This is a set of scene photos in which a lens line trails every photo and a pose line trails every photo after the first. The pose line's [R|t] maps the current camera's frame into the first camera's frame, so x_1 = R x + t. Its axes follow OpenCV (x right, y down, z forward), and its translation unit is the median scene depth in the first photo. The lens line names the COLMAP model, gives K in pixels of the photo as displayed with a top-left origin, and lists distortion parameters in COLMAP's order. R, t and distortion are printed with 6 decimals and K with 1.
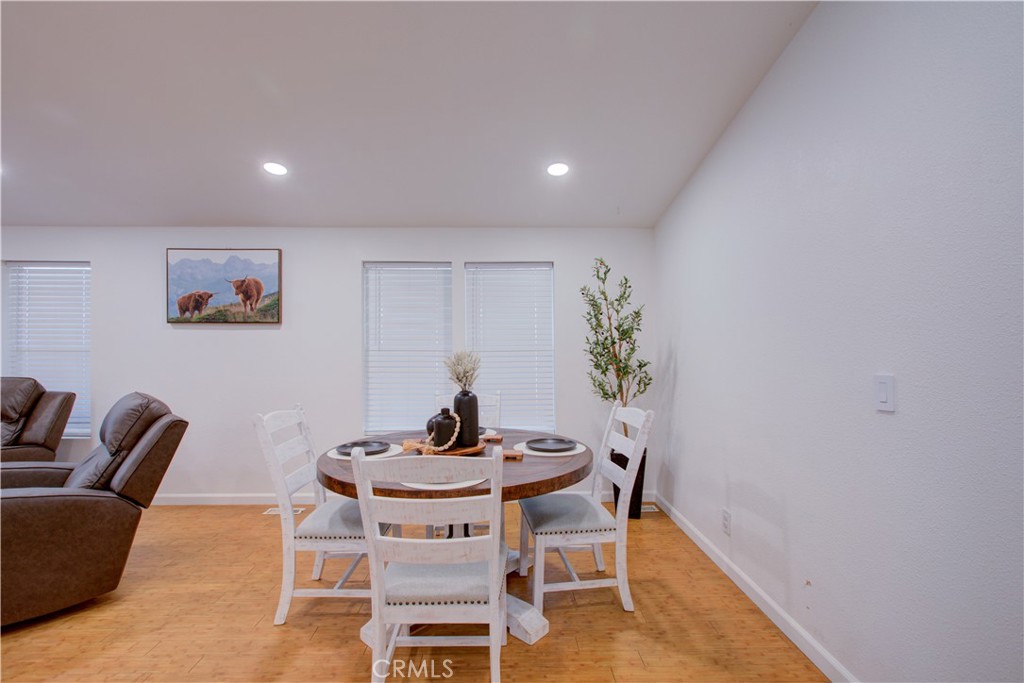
lens RADIAL K [[478.5, 0, 512.0], [0, 478.5, 339.9], [0, 0, 1]] dist [-0.004078, -0.000144]
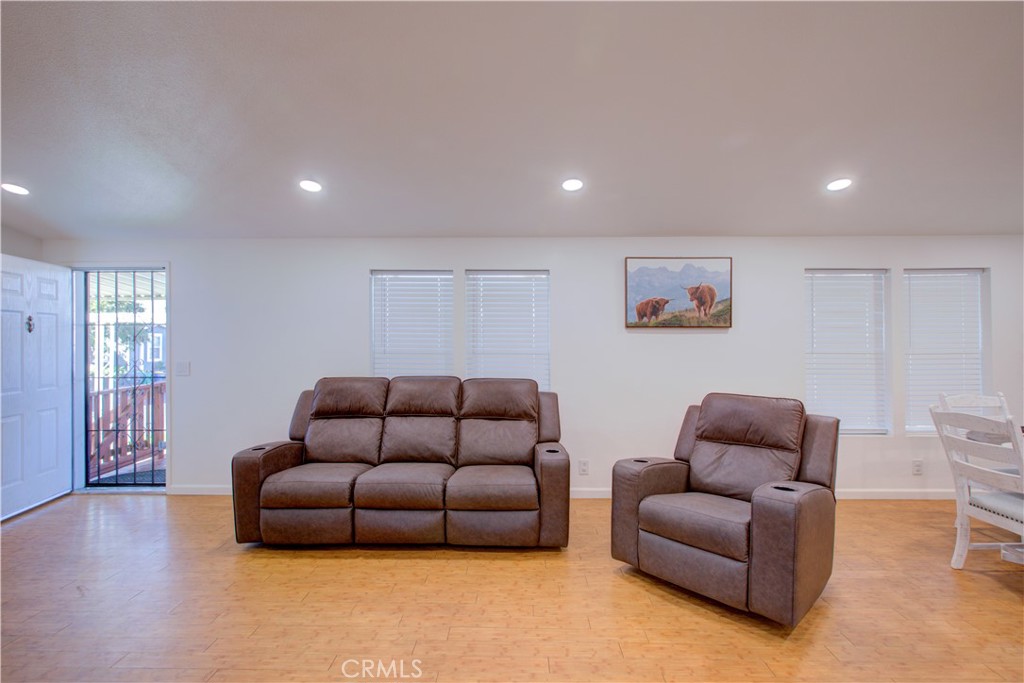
lens RADIAL K [[437.8, 0, 512.1], [0, 437.8, 344.1], [0, 0, 1]] dist [0.002224, 0.000167]
pose [[0.999391, -0.000034, -0.034881, -0.938964], [0.000282, 0.999975, 0.007120, -0.005832], [0.034880, -0.007125, 0.999366, 0.016448]]
